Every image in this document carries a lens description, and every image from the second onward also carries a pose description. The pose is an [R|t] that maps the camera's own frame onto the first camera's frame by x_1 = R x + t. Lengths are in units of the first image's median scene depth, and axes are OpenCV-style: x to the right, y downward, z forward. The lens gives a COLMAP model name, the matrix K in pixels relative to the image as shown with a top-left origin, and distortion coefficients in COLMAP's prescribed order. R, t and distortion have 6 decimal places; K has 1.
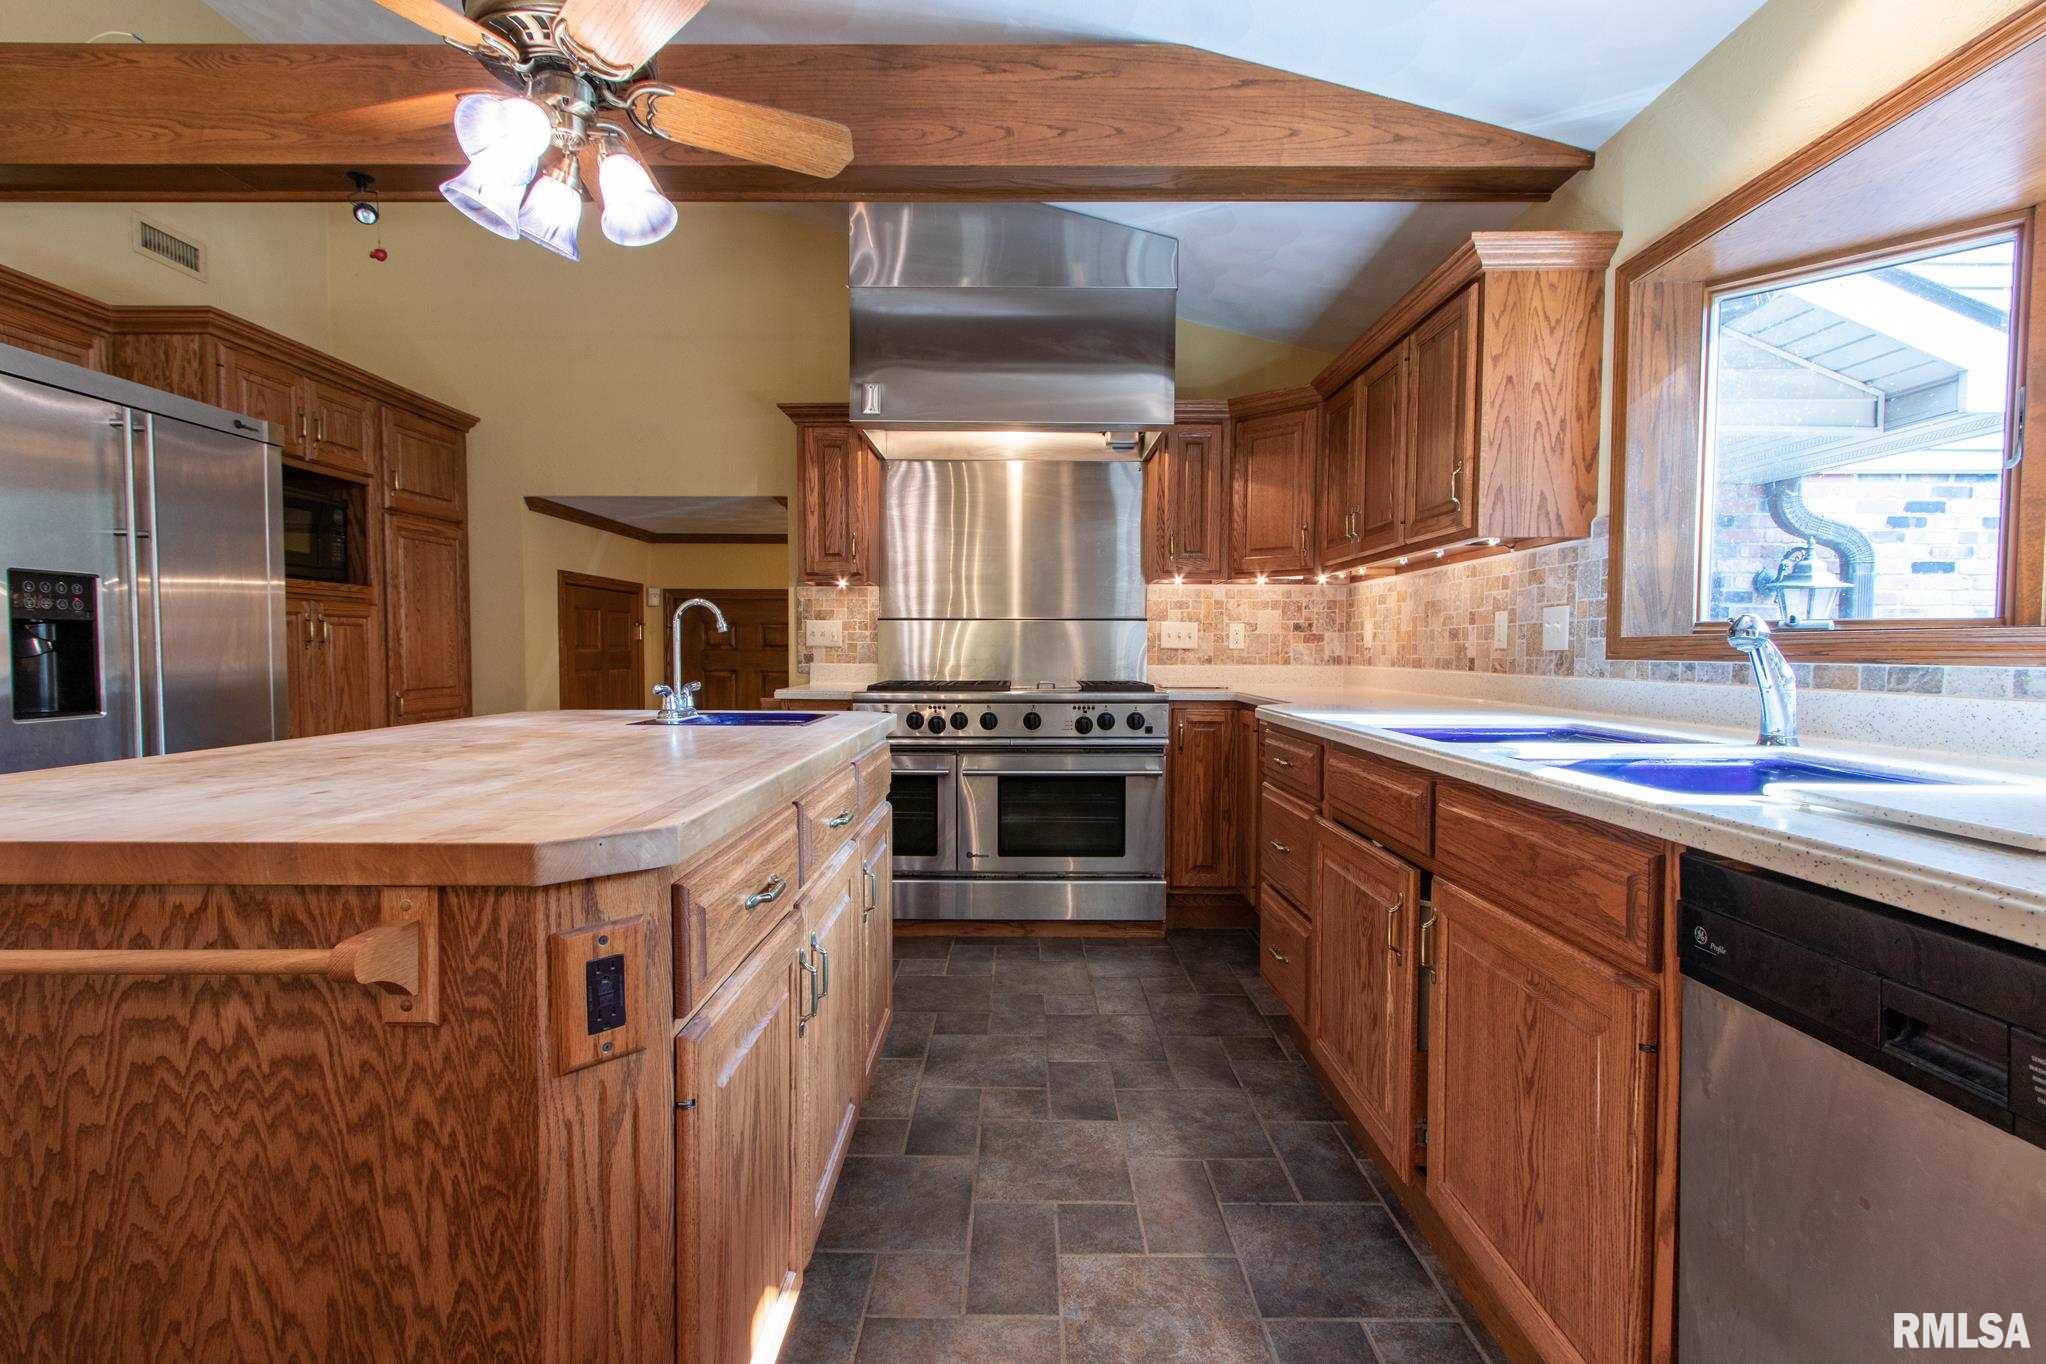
lens RADIAL K [[952.6, 0, 1016.4], [0, 952.6, 690.8], [0, 0, 1]] dist [0.002515, -0.000470]
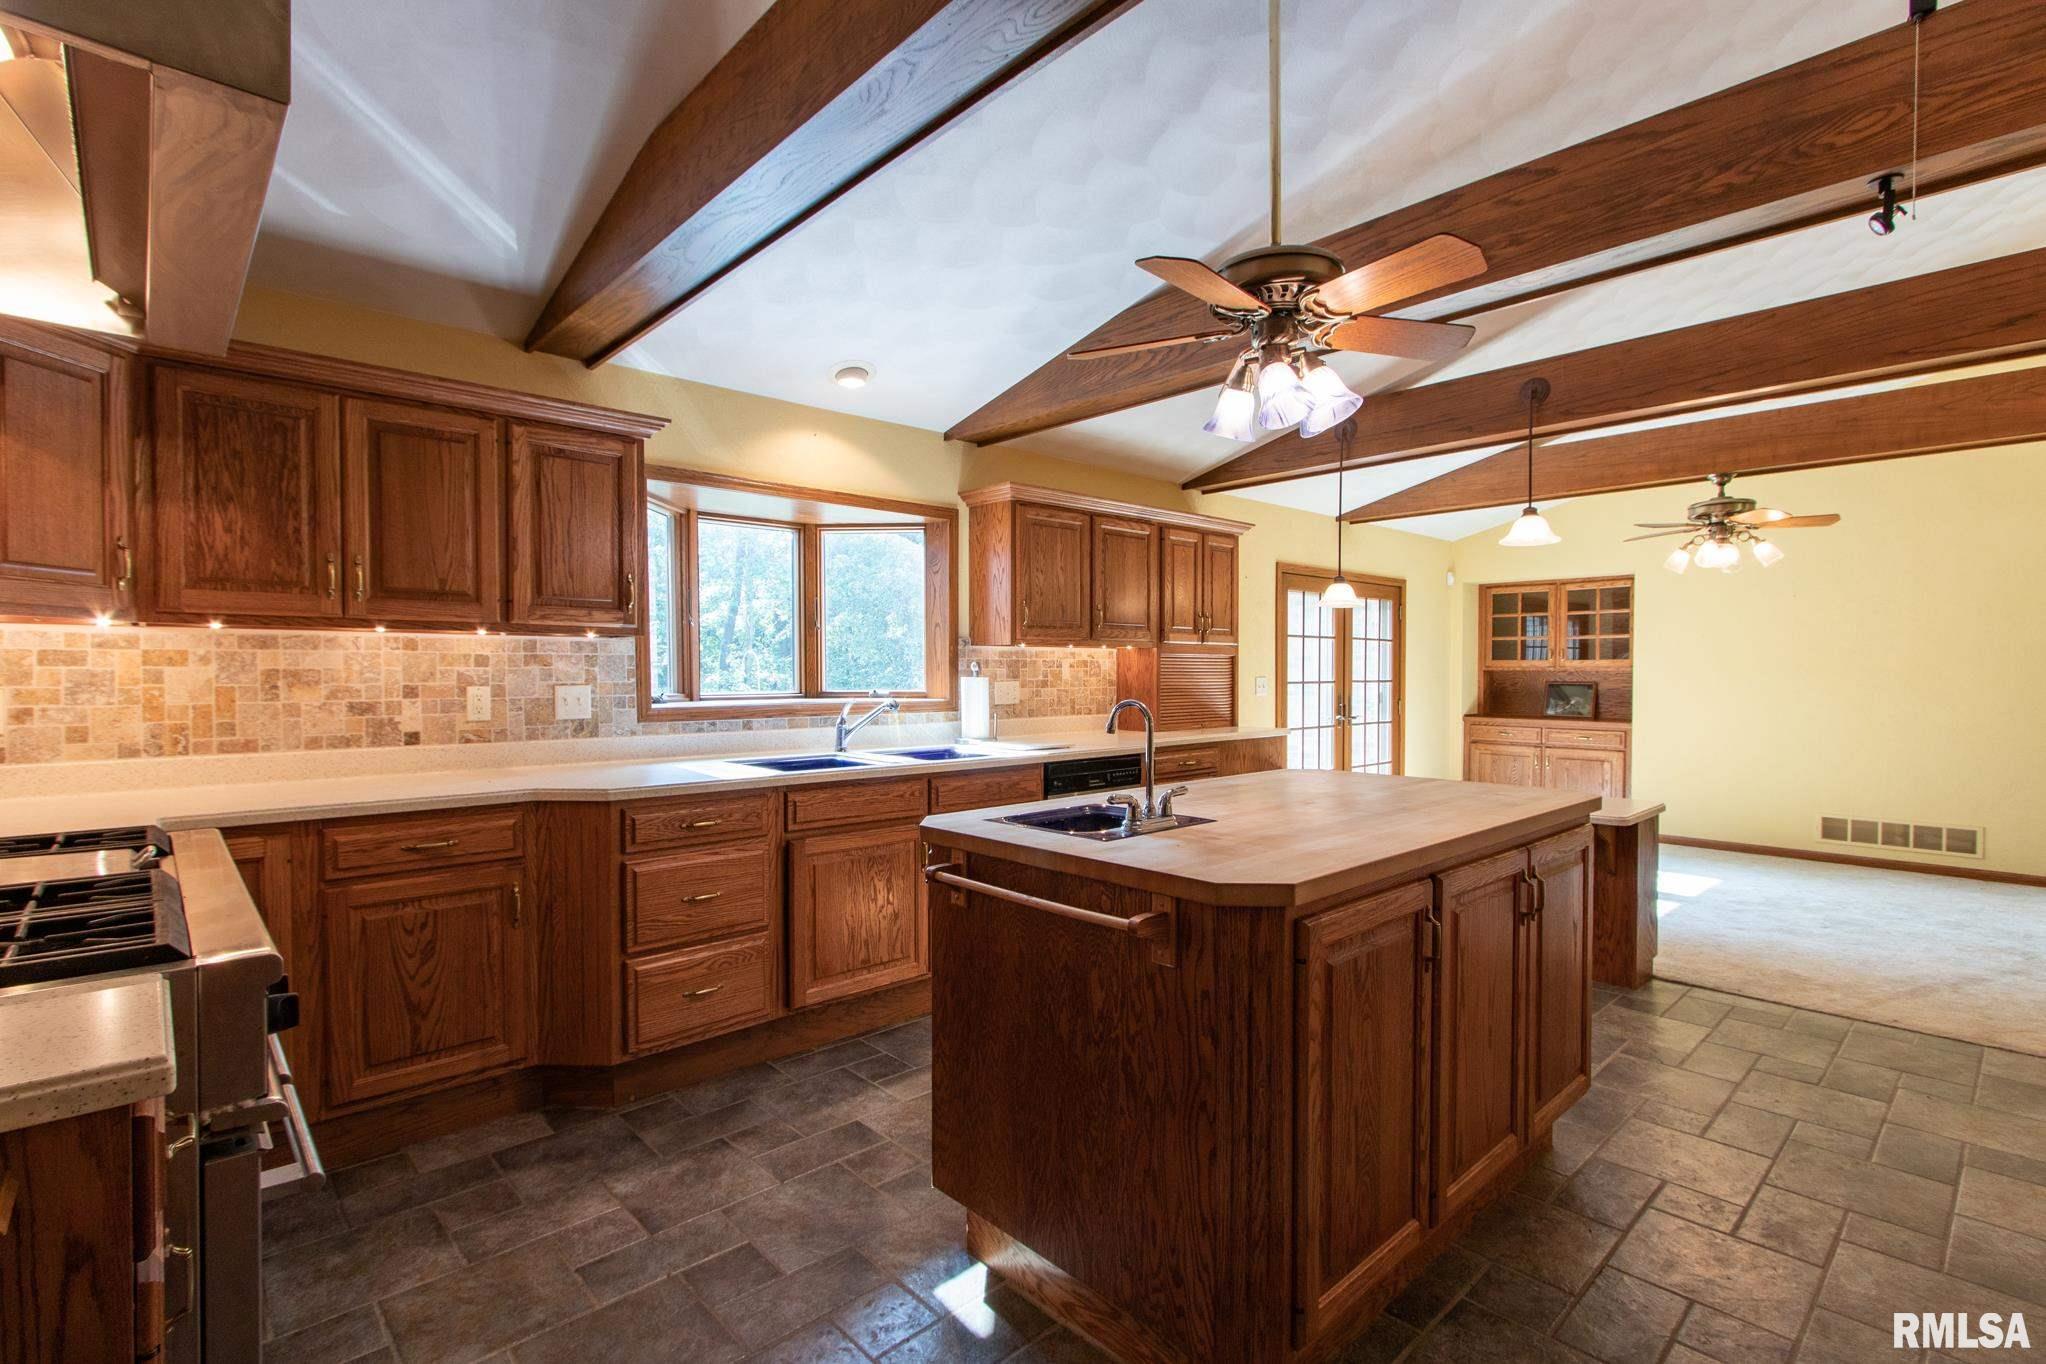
lens RADIAL K [[952.6, 0, 1016.4], [0, 952.6, 690.8], [0, 0, 1]] dist [0.002515, -0.000470]
pose [[-0.682104, -0.018423, 0.731023, -0.631792], [0.029737, 0.998157, 0.052902, -0.104747], [-0.730651, 0.057823, -0.680299, 1.145949]]
